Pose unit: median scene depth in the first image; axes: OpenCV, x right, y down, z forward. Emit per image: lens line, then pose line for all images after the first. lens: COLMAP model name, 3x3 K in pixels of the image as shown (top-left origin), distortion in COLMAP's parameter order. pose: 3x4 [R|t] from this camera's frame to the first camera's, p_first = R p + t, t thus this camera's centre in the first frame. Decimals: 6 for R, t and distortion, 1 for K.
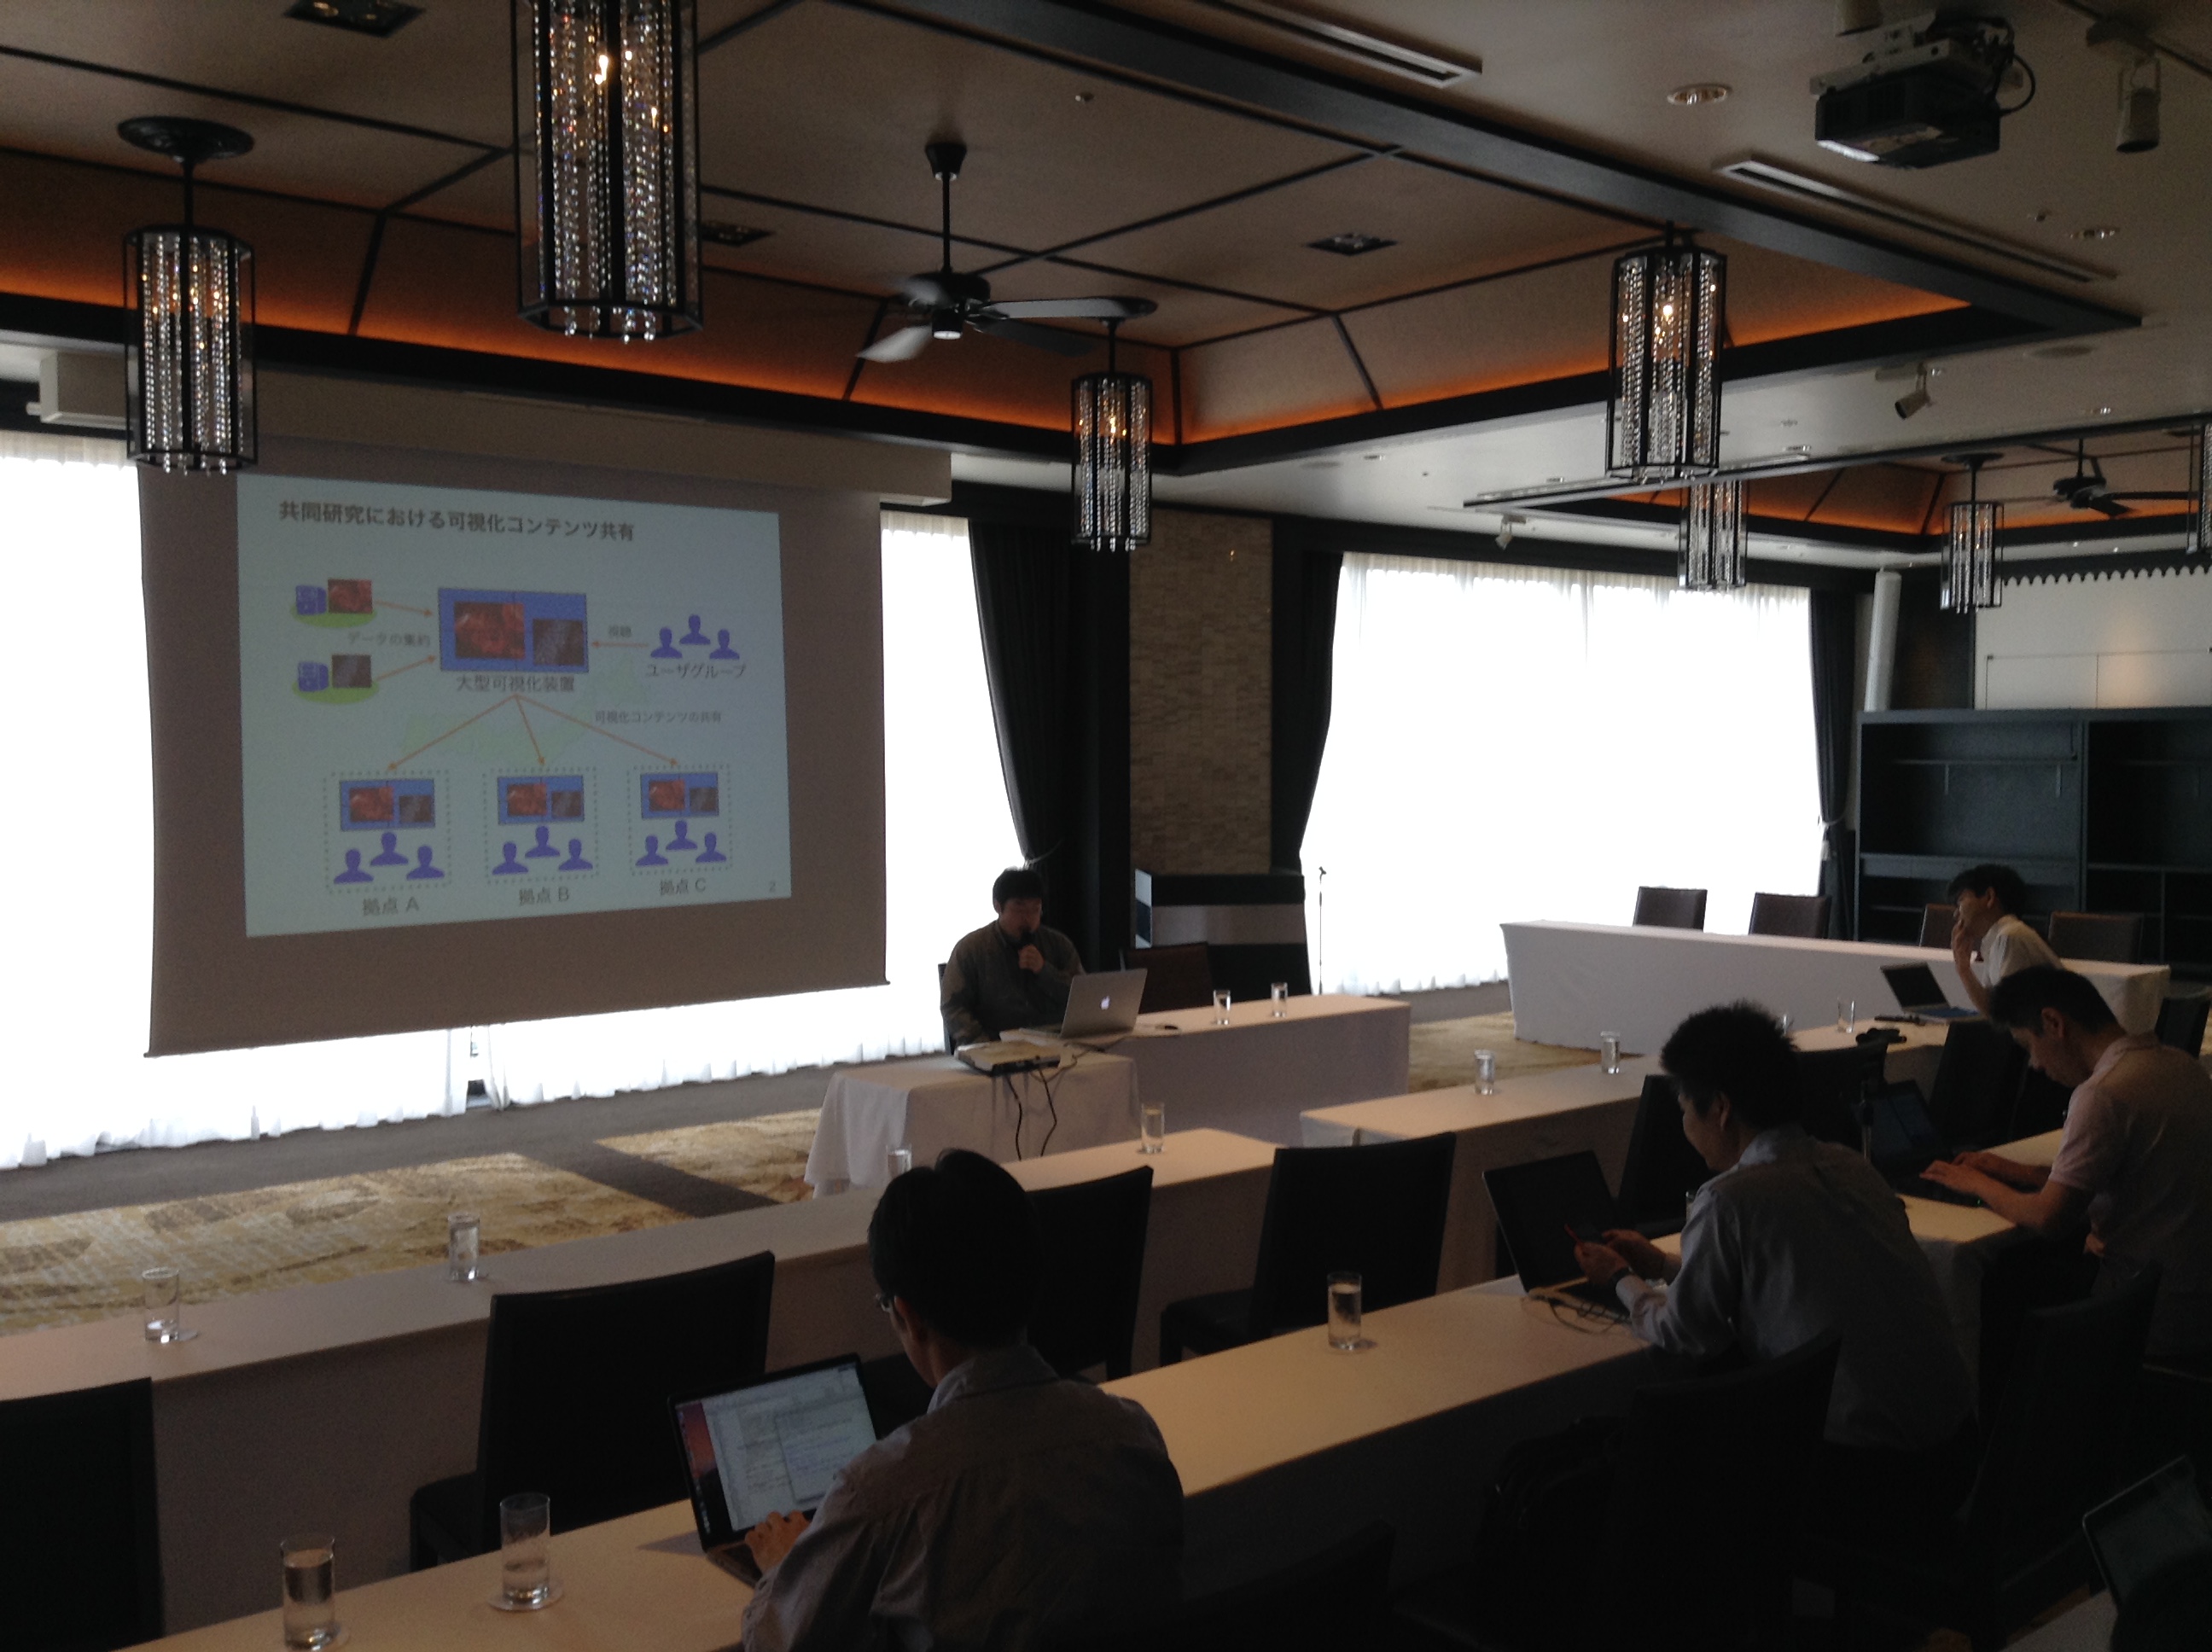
lens RADIAL K [[1988.5, 0, 1111.7], [0, 1988.5, 835.3], [0, 0, 1]] dist [0.065486, -0.032357]
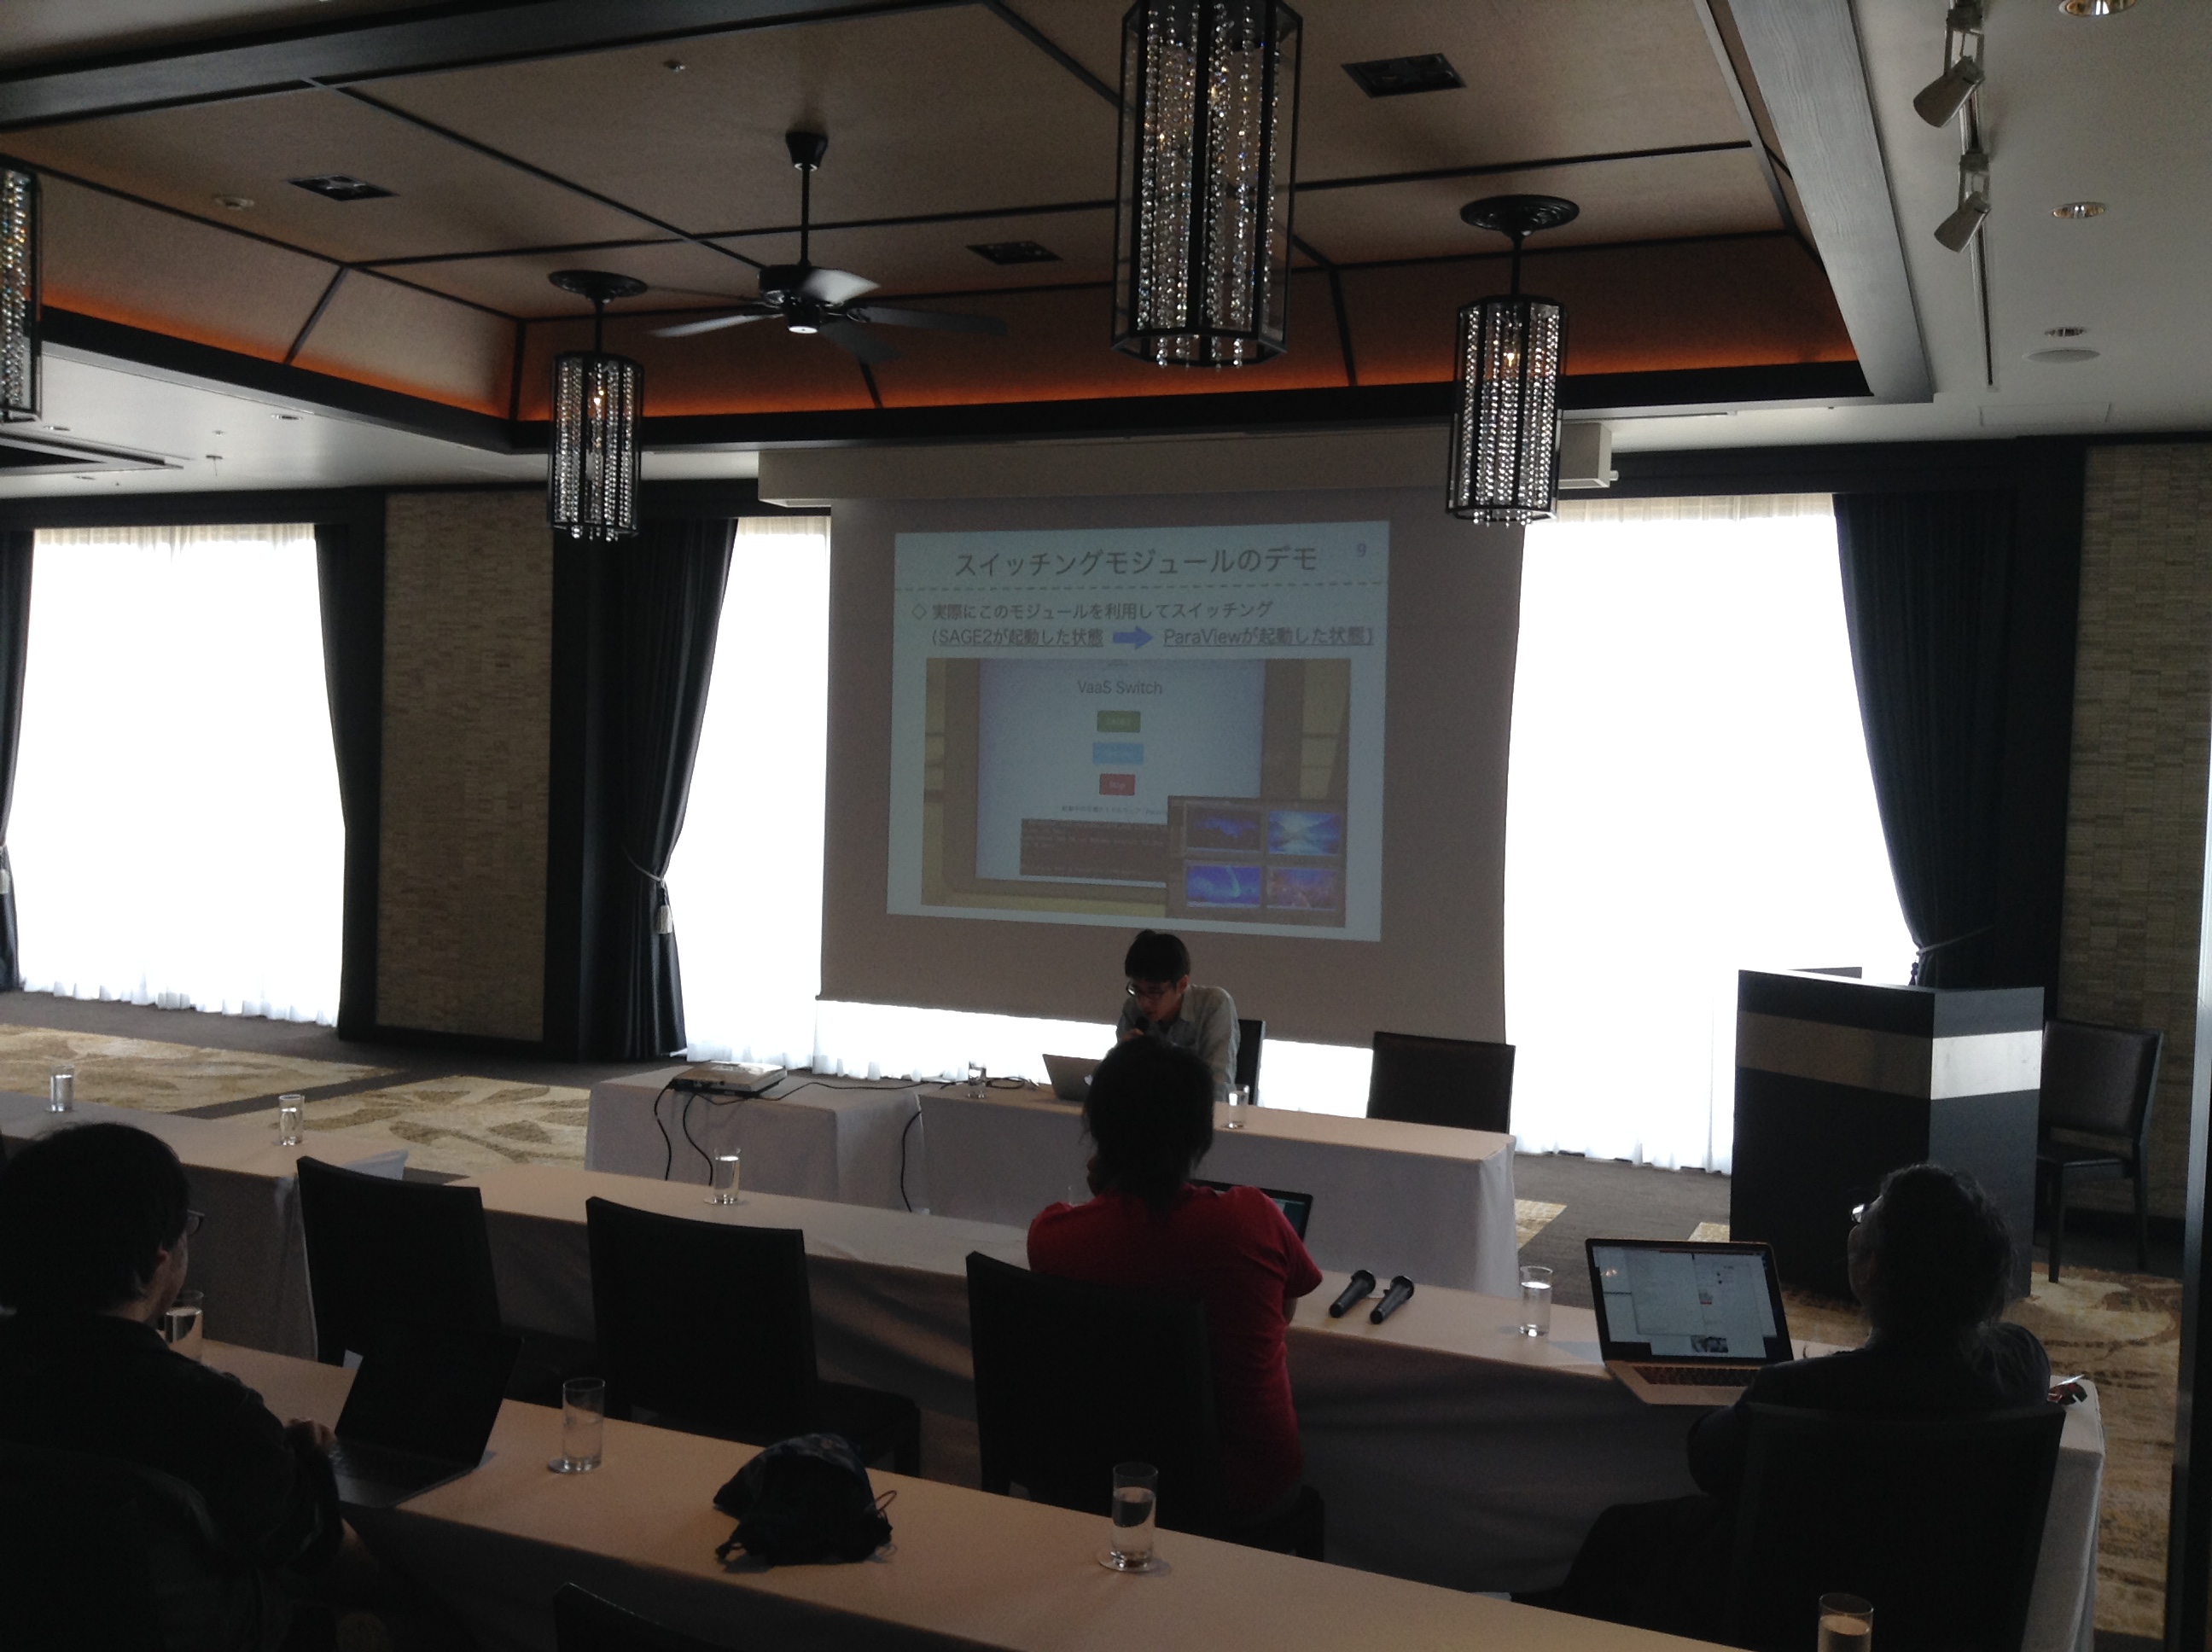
lens RADIAL K [[1988.5, 0, 1112.4], [0, 1988.5, 818.2], [0, 0, 1]] dist [0.065486, -0.032357]
pose [[0.436711, 0.040322, -0.898698, 0.646685], [-0.075449, 0.997117, 0.008074, -0.024739], [0.896432, 0.064280, 0.438494, 0.540520]]
